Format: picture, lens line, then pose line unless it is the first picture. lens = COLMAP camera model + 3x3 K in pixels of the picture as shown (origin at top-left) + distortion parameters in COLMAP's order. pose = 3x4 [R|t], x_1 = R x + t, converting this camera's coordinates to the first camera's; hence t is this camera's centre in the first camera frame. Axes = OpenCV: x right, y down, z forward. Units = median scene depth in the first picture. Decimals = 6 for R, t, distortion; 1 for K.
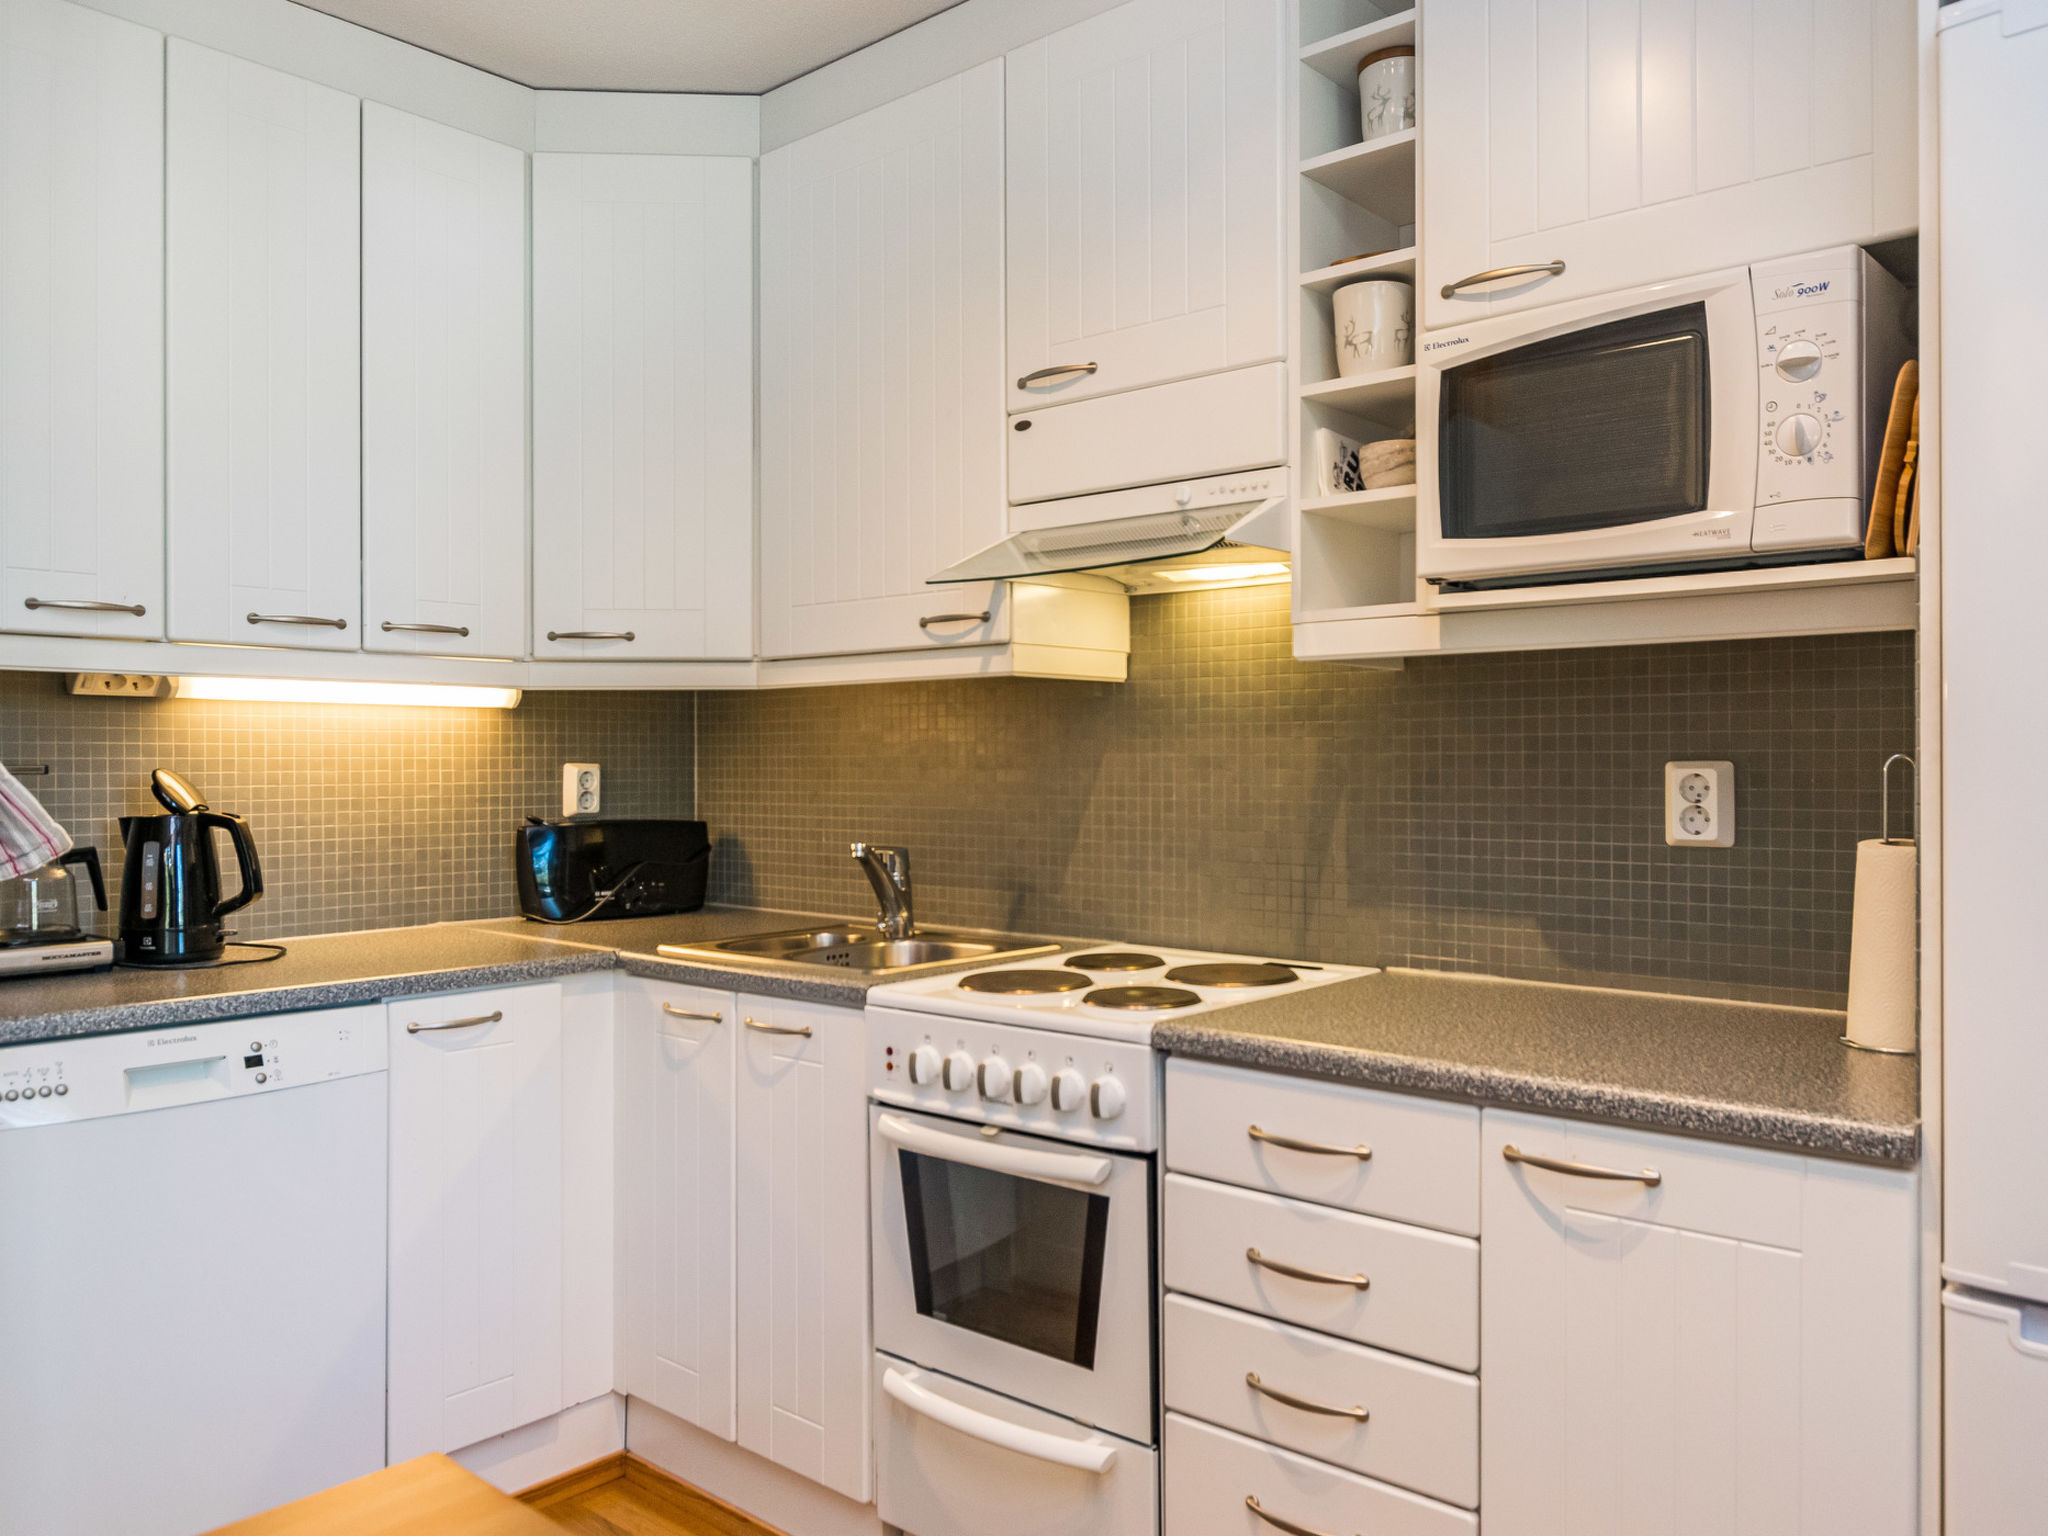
lens RADIAL K [[1542.6, 0, 1025.2], [0, 1542.6, 760.9], [0, 0, 1]] dist [-0.000373, -0.000078]
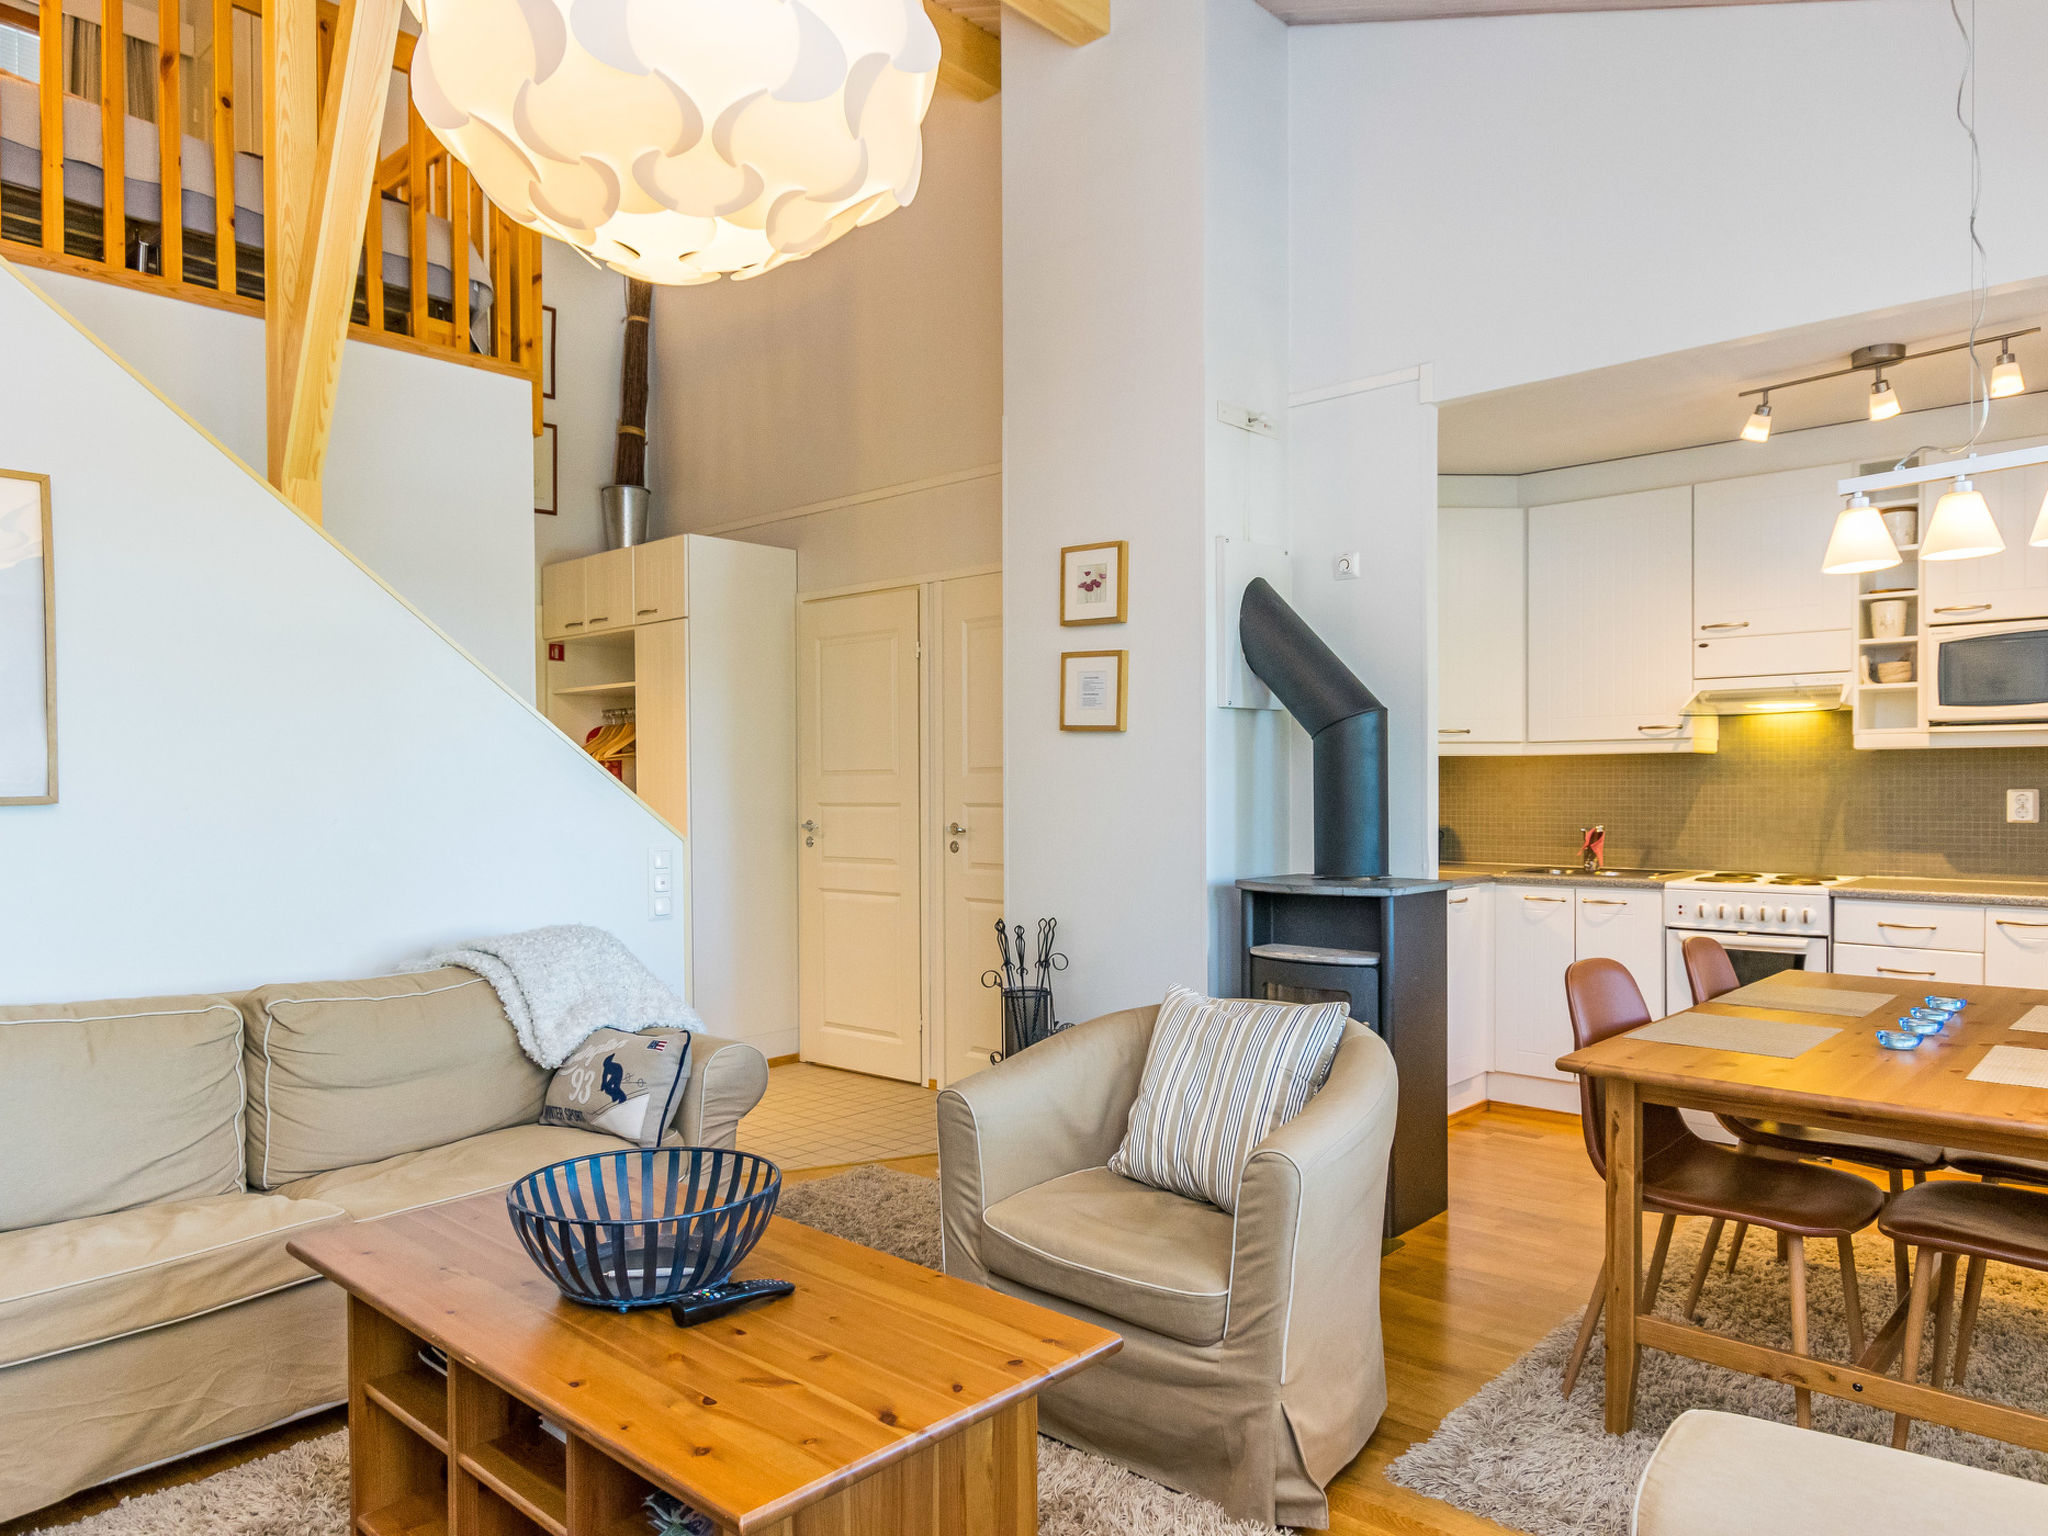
lens RADIAL K [[1373.3, 0, 1014.0], [0, 1373.3, 780.9], [0, 0, 1]] dist [-0.005713, -0.002186]
pose [[0.999699, -0.001217, -0.024504, -1.044590], [0.001166, 0.999997, -0.002089, -0.009683], [0.024506, 0.002060, 0.999698, -1.158845]]
